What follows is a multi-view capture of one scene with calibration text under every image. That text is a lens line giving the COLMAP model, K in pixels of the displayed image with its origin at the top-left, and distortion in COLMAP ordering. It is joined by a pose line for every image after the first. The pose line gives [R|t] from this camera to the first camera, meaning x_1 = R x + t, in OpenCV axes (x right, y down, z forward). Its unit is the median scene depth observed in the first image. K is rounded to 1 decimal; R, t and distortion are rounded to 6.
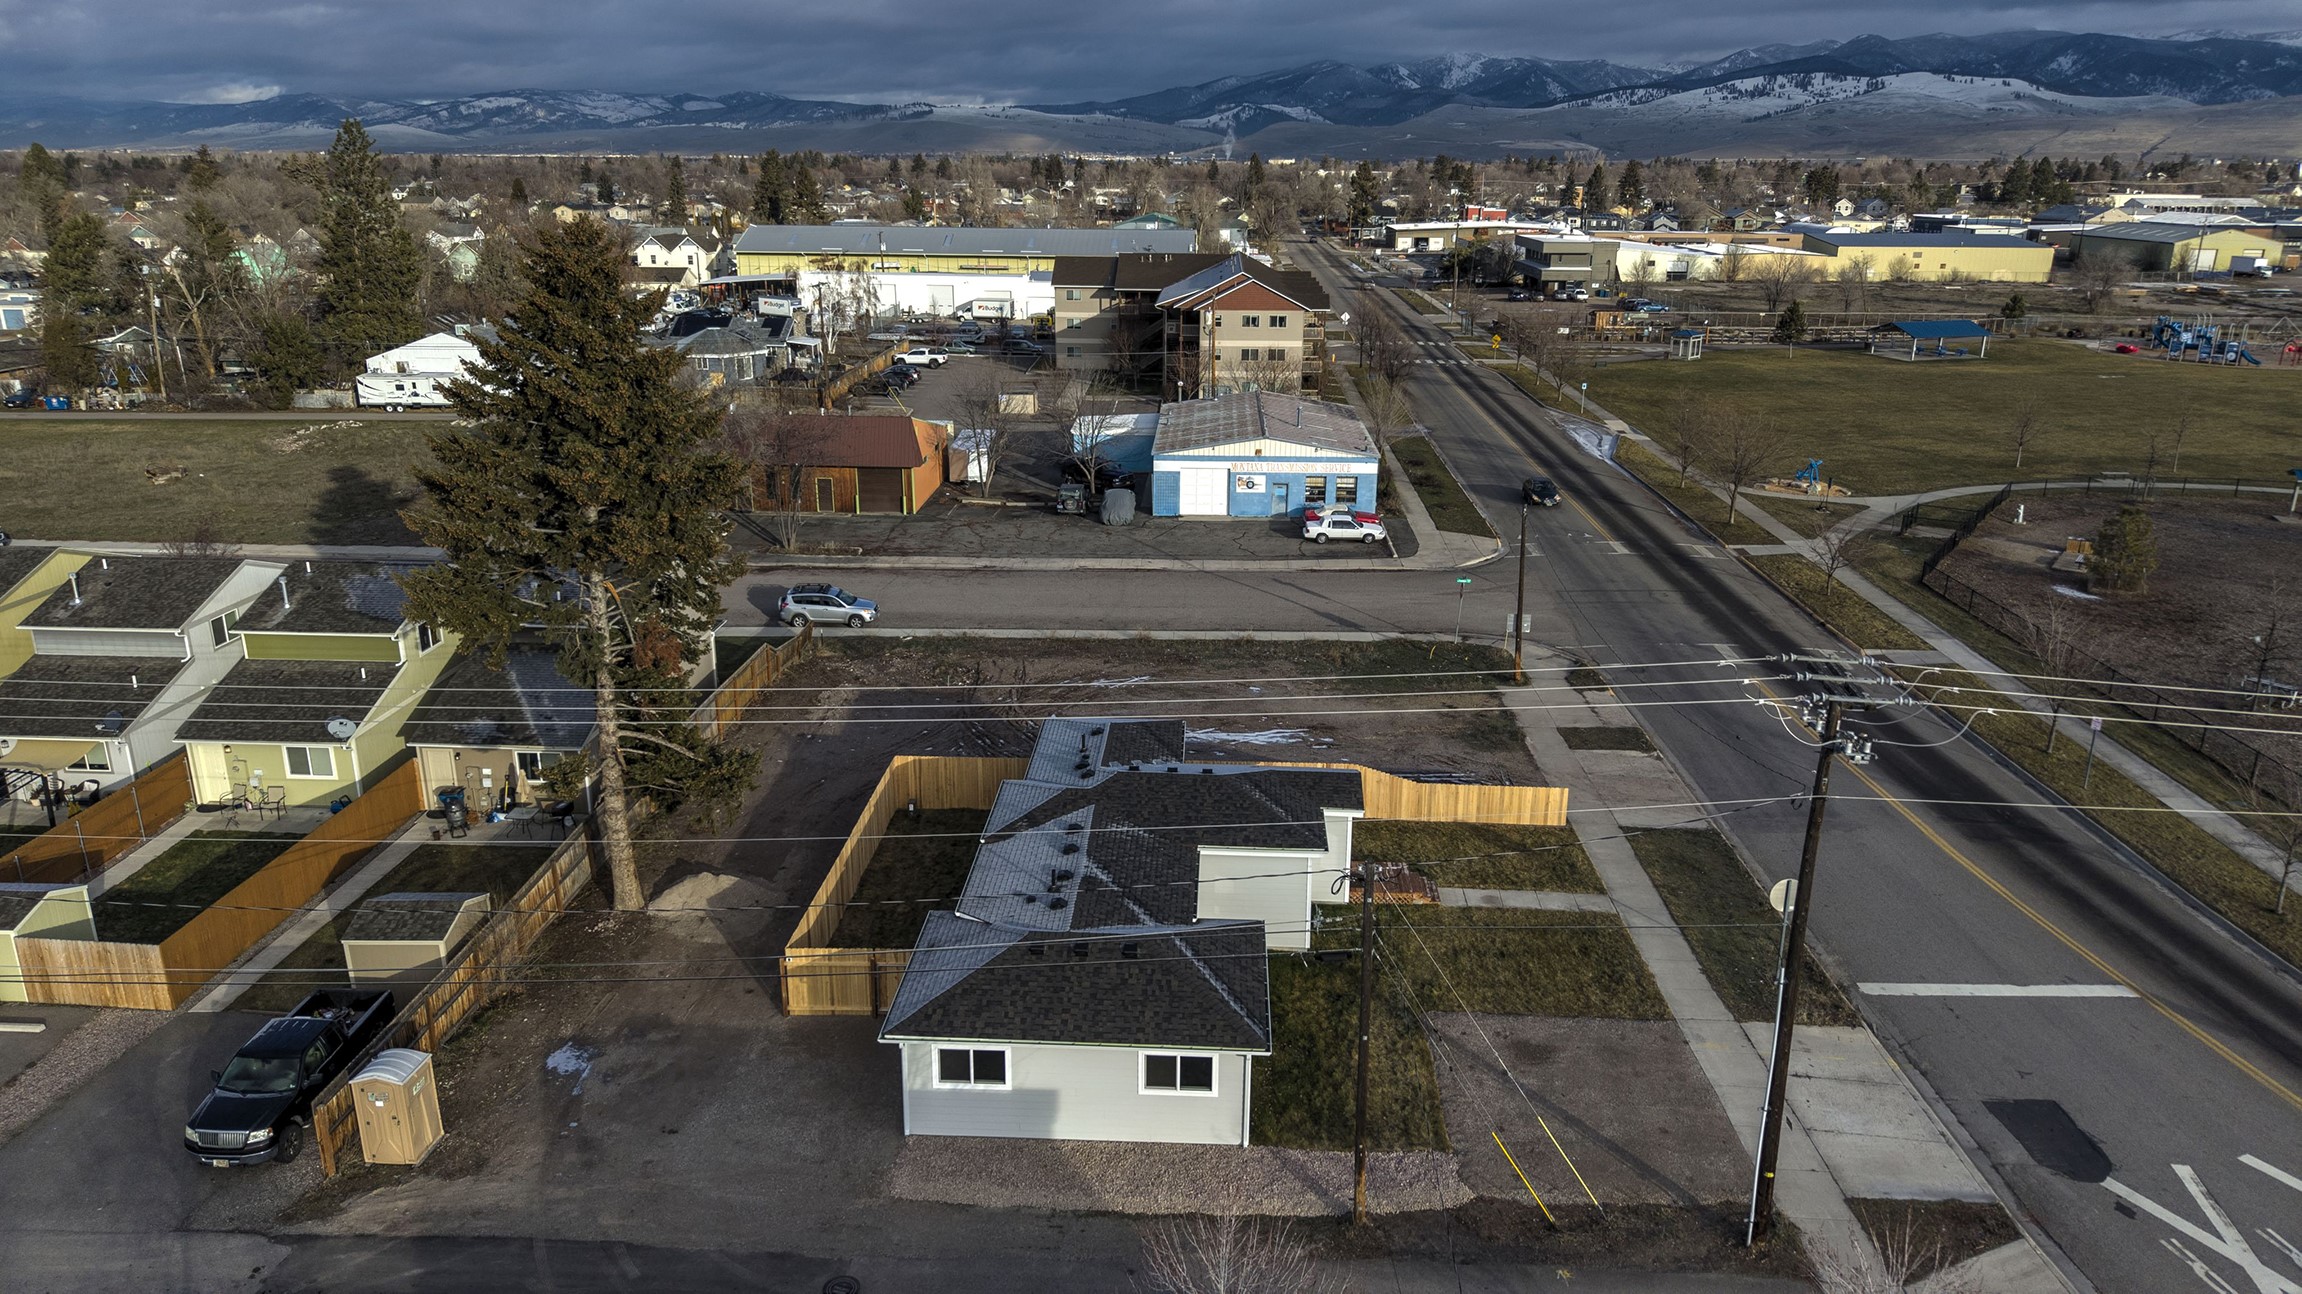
lens RADIAL K [[1541.4, 0, 1141.4], [0, 1541.4, 642.8], [0, 0, 1]] dist [0.018629, -0.025937]
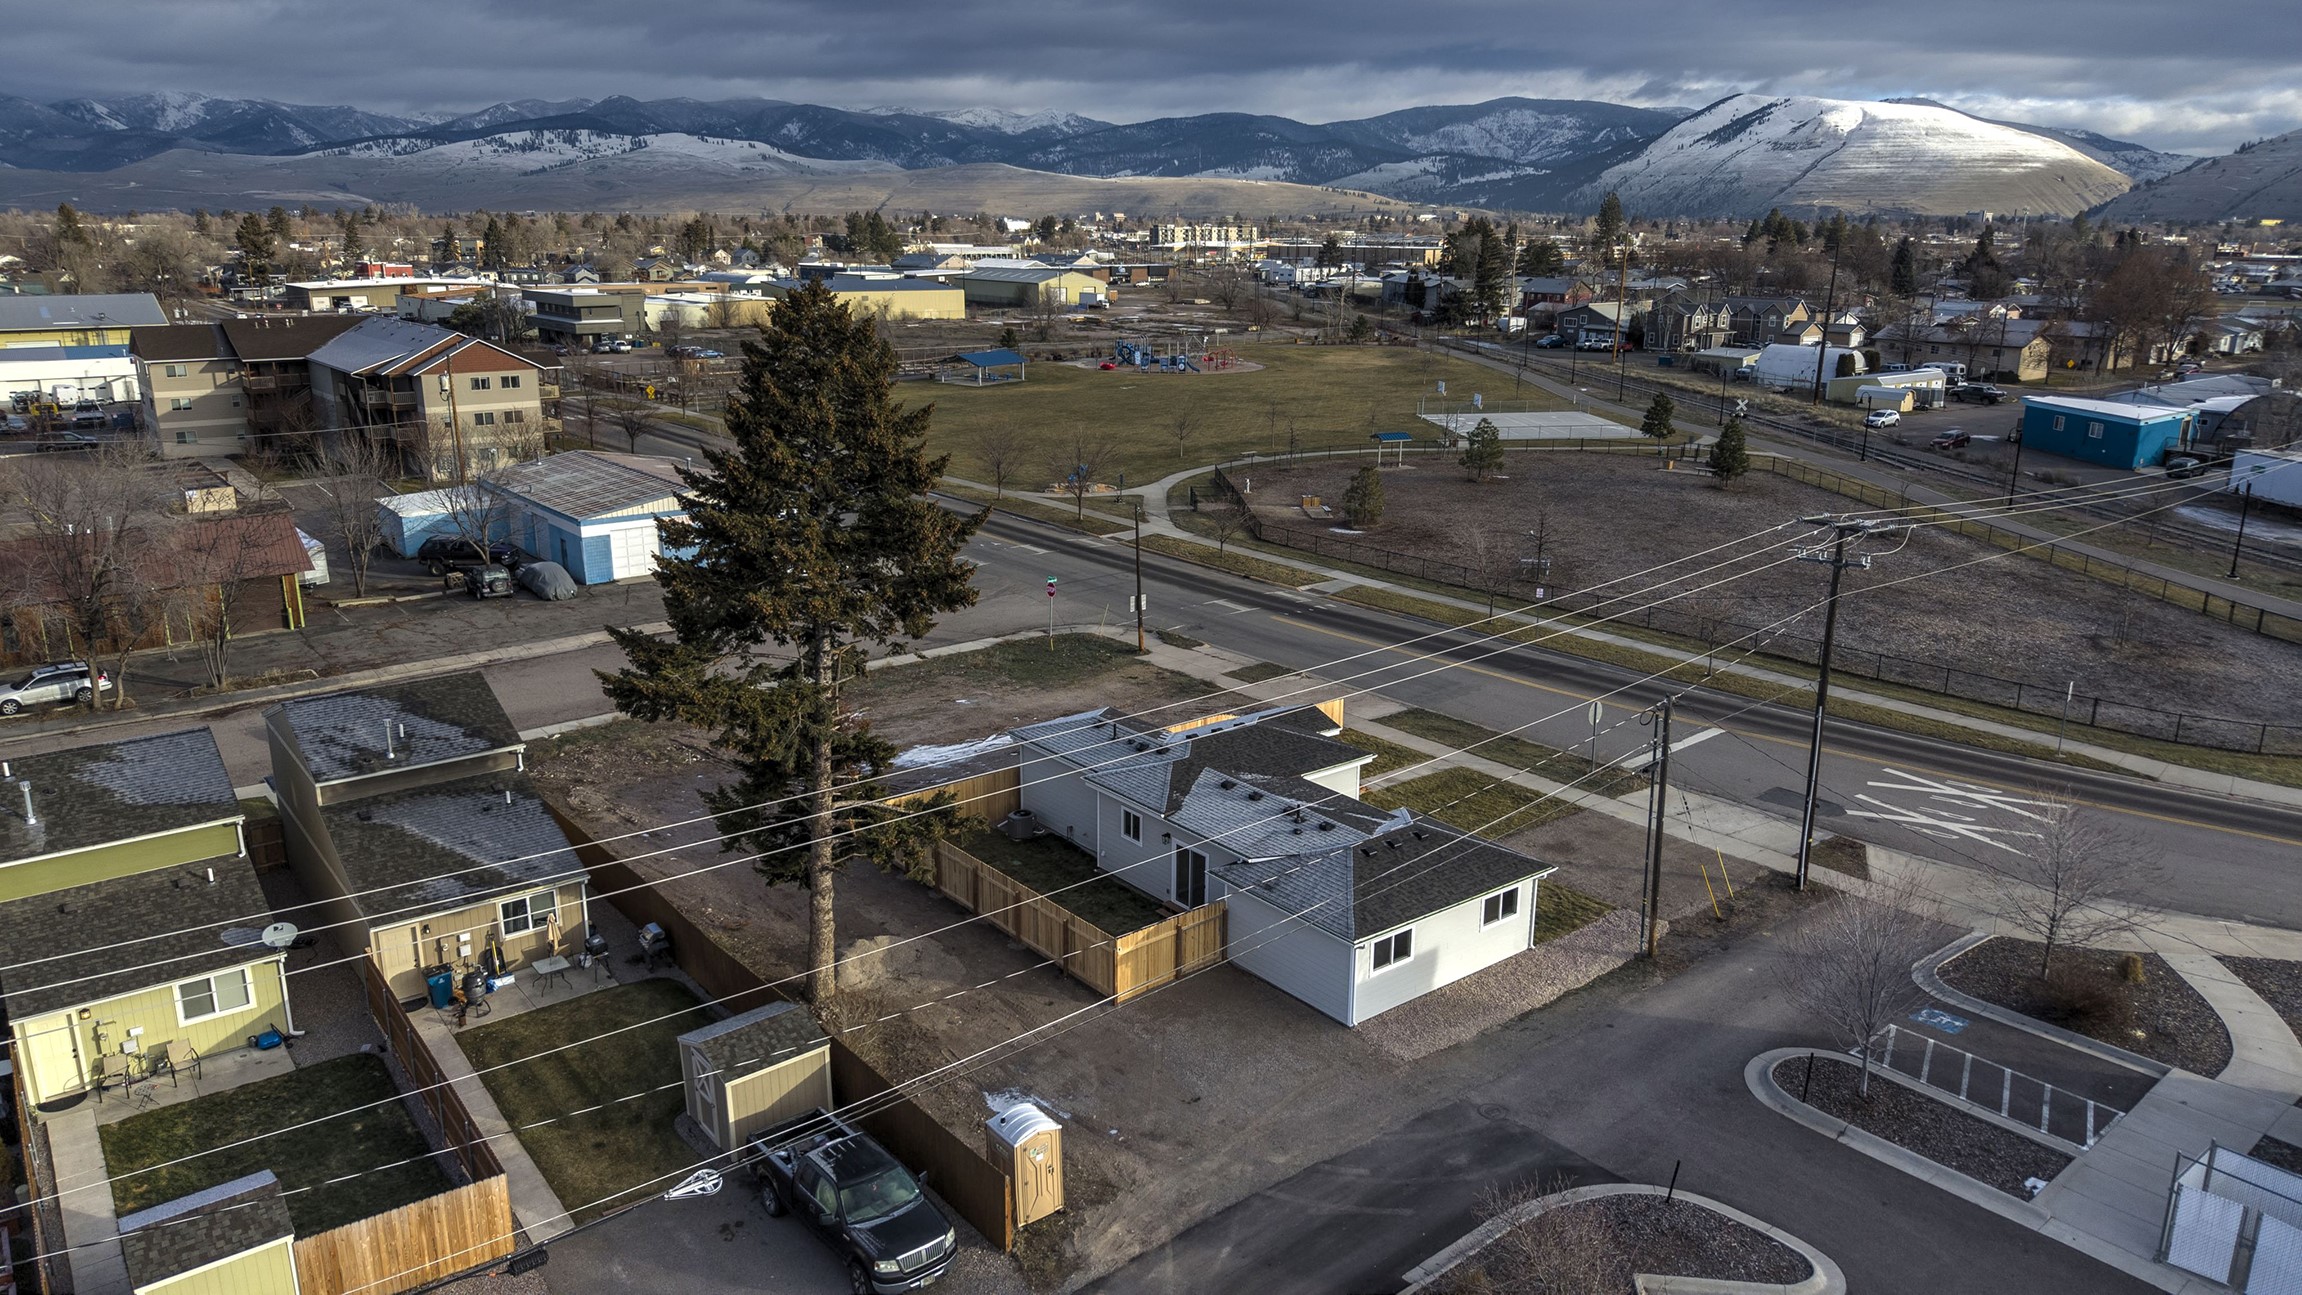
lens RADIAL K [[1541.4, 0, 1144.2], [0, 1541.4, 664.9], [0, 0, 1]] dist [0.018629, -0.025937]
pose [[0.745889, -0.182304, 0.640636, -0.208472], [0.194073, 0.979565, 0.052794, -0.010720], [-0.637170, 0.084952, 0.766027, 0.034466]]
